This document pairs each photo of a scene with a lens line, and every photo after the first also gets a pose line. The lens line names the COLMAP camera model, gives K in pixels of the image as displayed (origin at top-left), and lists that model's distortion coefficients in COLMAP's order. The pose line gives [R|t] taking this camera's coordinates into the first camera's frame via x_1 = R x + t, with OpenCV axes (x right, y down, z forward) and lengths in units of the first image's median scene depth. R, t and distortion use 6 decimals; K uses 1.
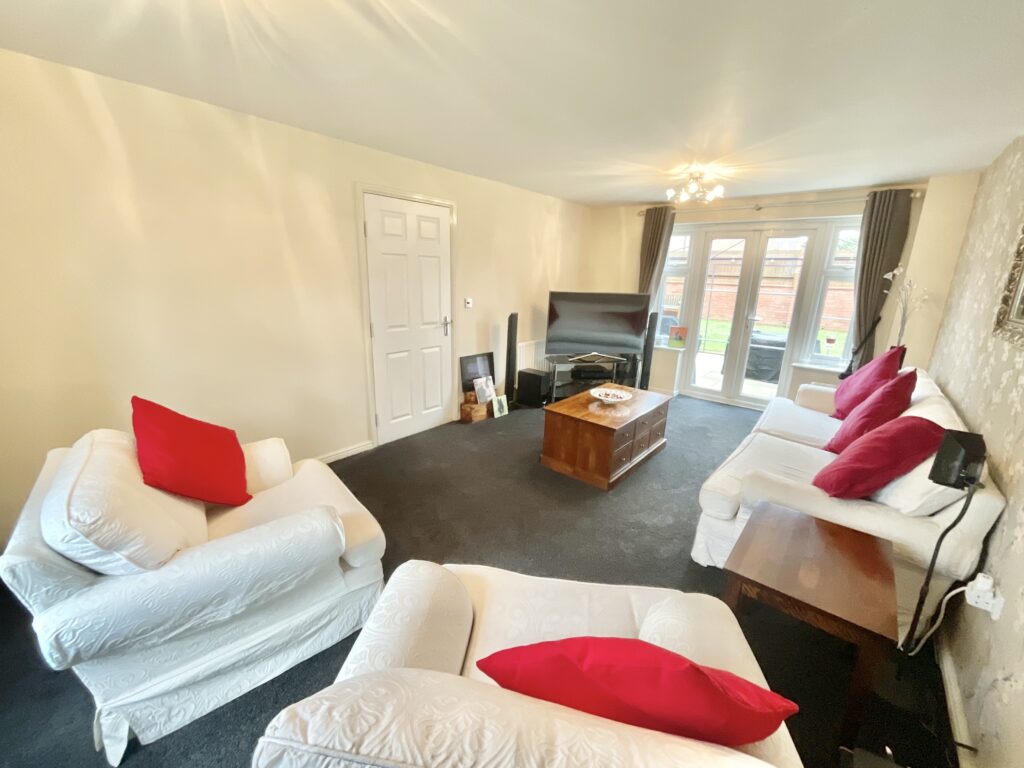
lens RADIAL K [[415.3, 0, 512.7], [0, 415.3, 382.6], [0, 0, 1]] dist [-0.007207, 0.000153]
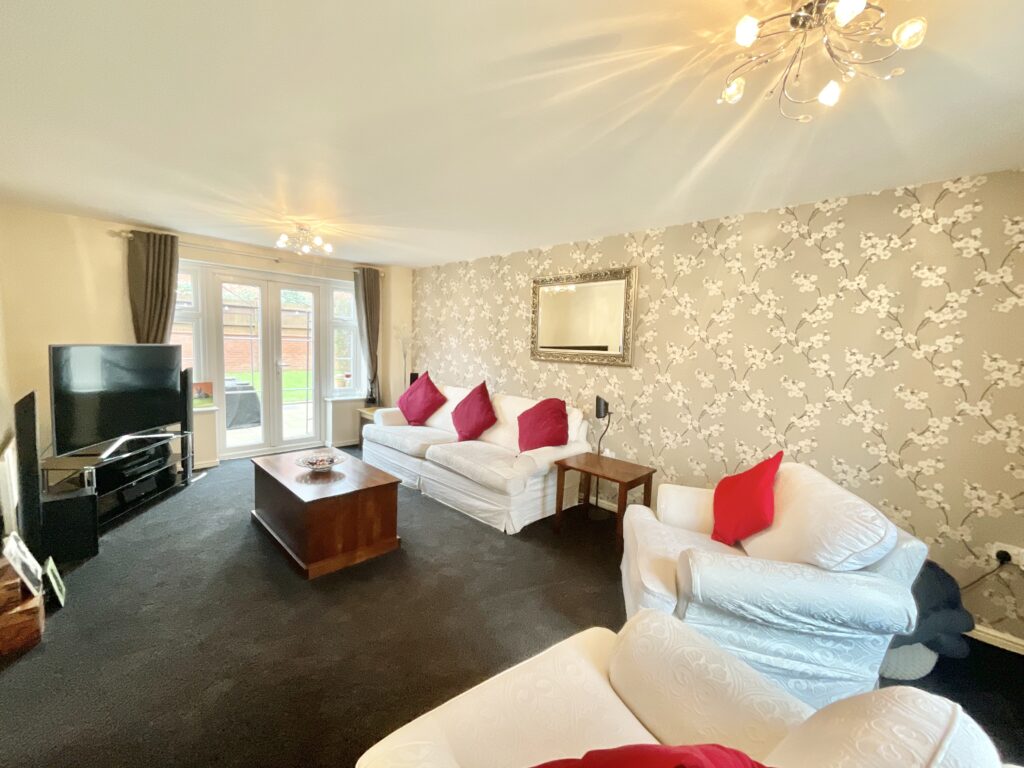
lens RADIAL K [[415.3, 0, 511.4], [0, 415.3, 384.0], [0, 0, 1]] dist [-0.007207, 0.000153]
pose [[0.068454, -0.130030, 0.989144, -0.445839], [0.207799, 0.971583, 0.113341, -0.114910], [-0.975773, 0.197785, 0.093528, 0.382528]]
